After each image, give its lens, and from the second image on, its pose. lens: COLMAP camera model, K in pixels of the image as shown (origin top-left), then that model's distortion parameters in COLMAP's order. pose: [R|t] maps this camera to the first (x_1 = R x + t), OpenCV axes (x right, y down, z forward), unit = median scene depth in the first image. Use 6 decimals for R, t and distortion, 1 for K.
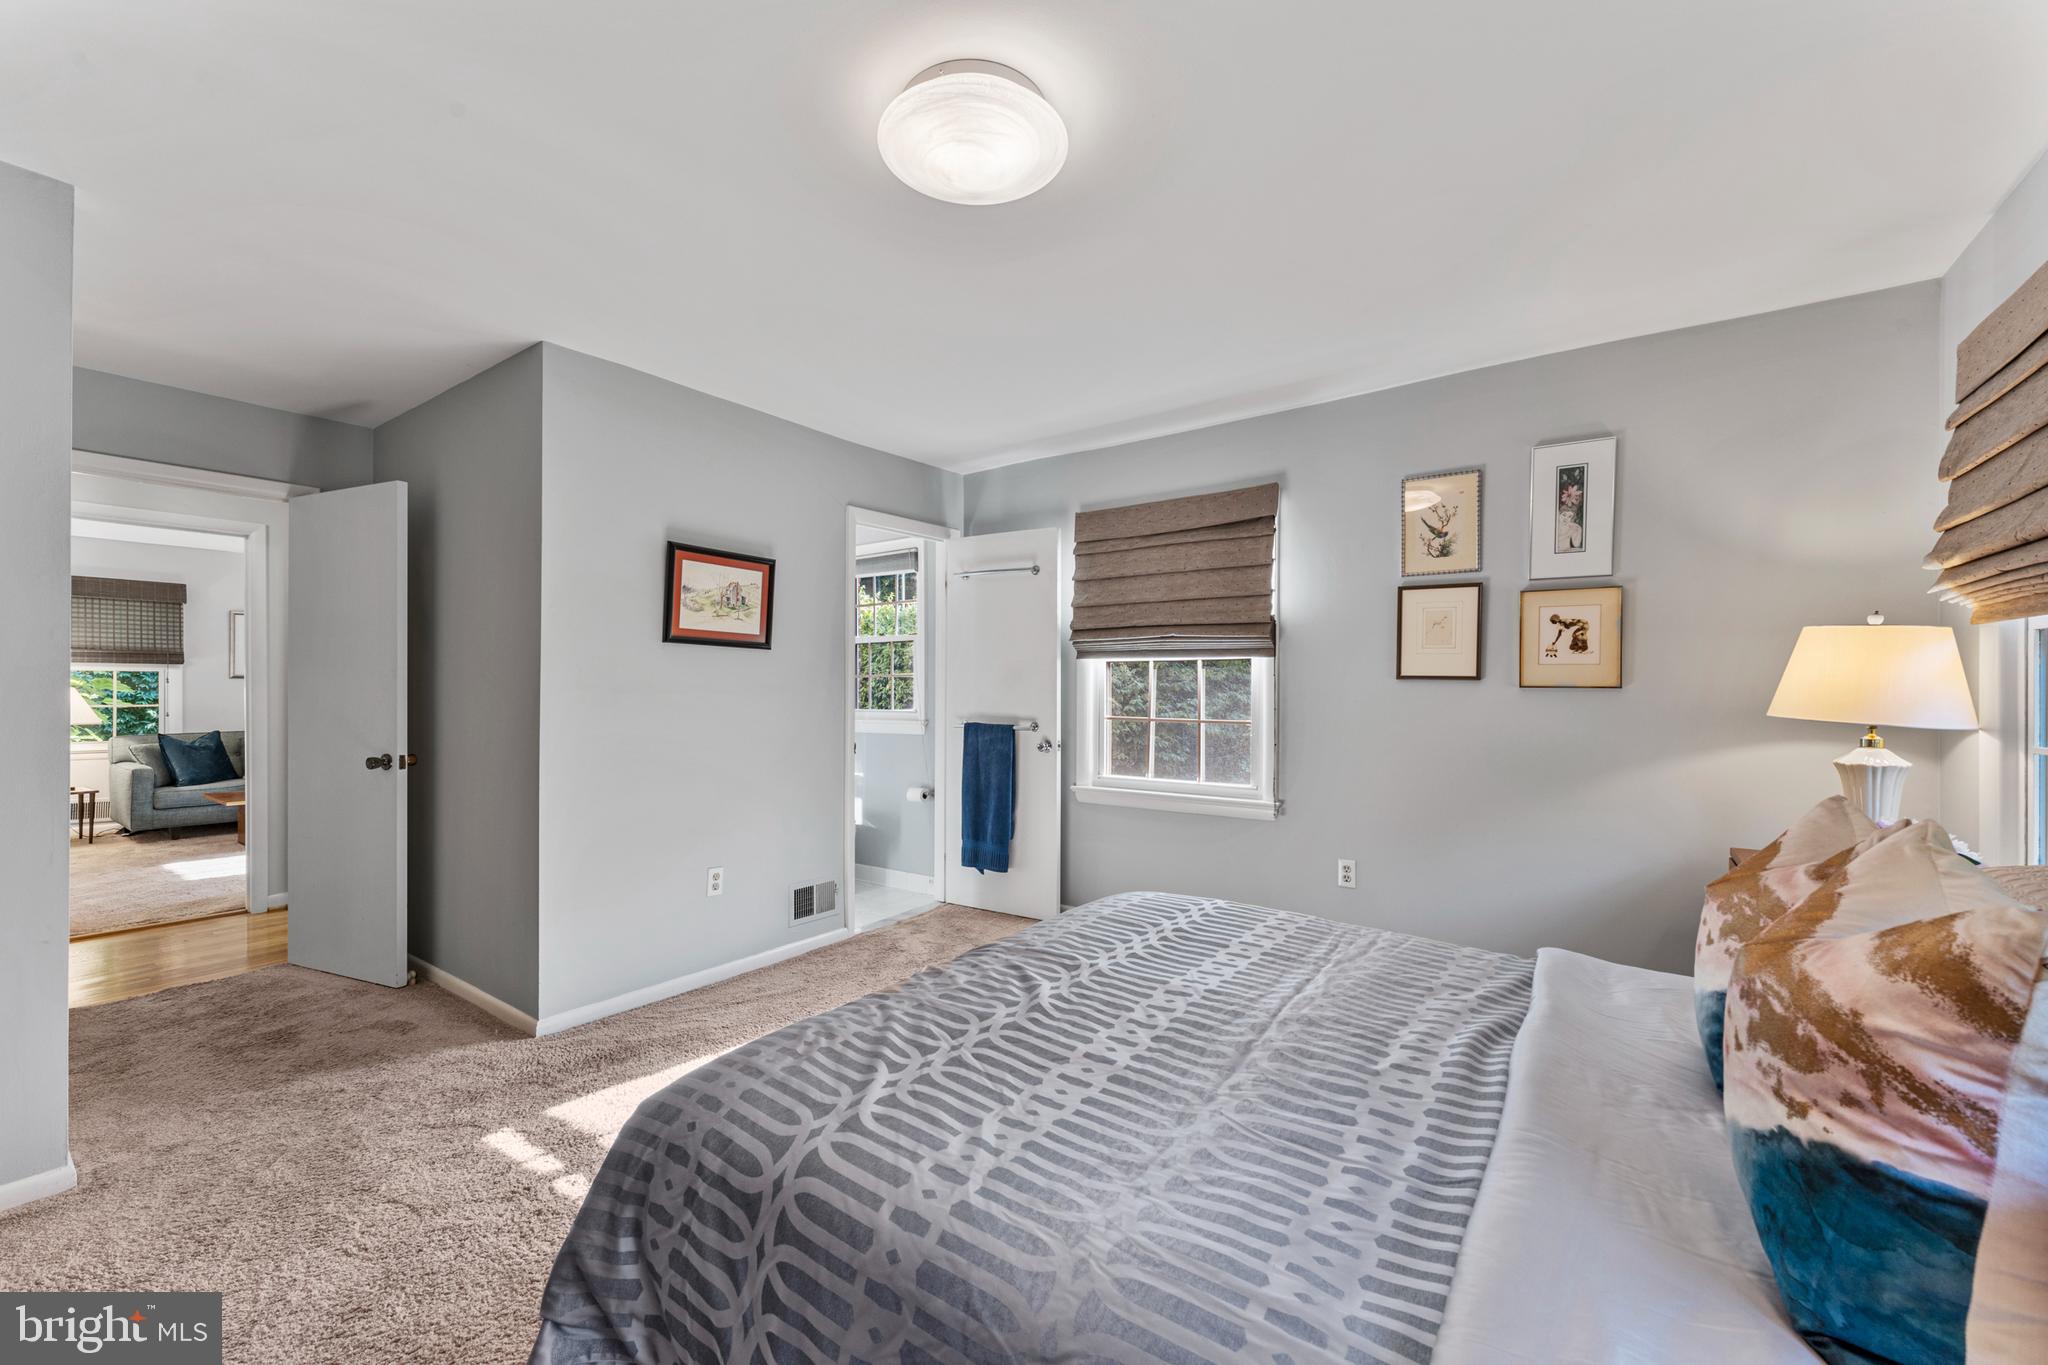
lens RADIAL K [[825.6, 0, 1034.2], [0, 825.6, 694.1], [0, 0, 1]] dist [0.002307, 0.000535]
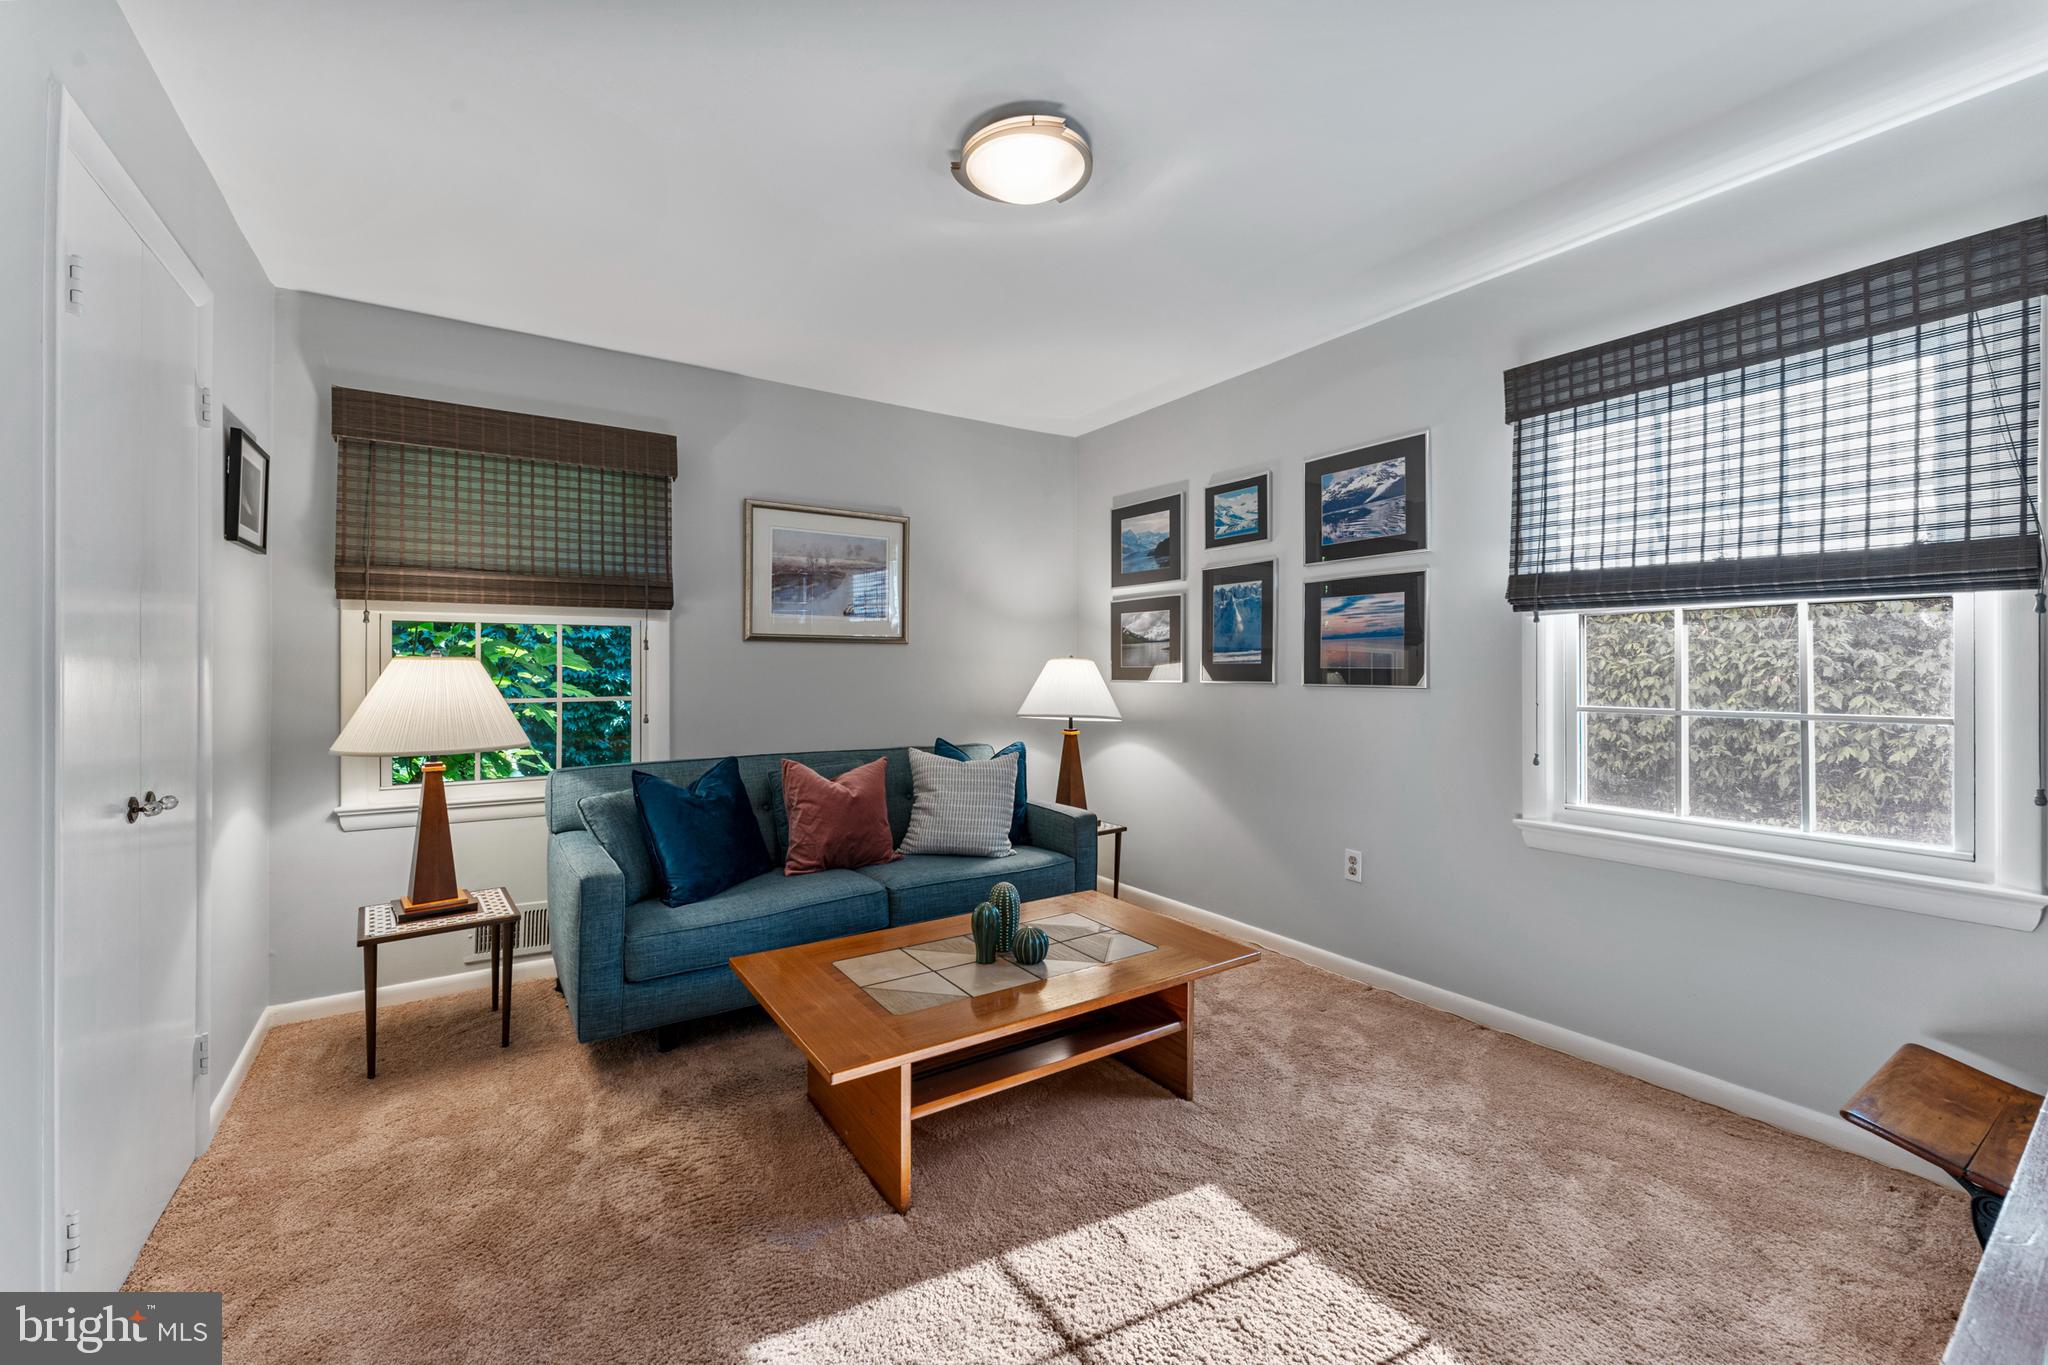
lens RADIAL K [[825.6, 0, 1040.3], [0, 825.6, 672.6], [0, 0, 1]] dist [0.002307, 0.000535]
pose [[0.940652, -0.002493, -0.339363, -0.695055], [0.002382, 0.999997, -0.000742, -0.000237], [0.339364, -0.000110, 0.940655, 0.652411]]
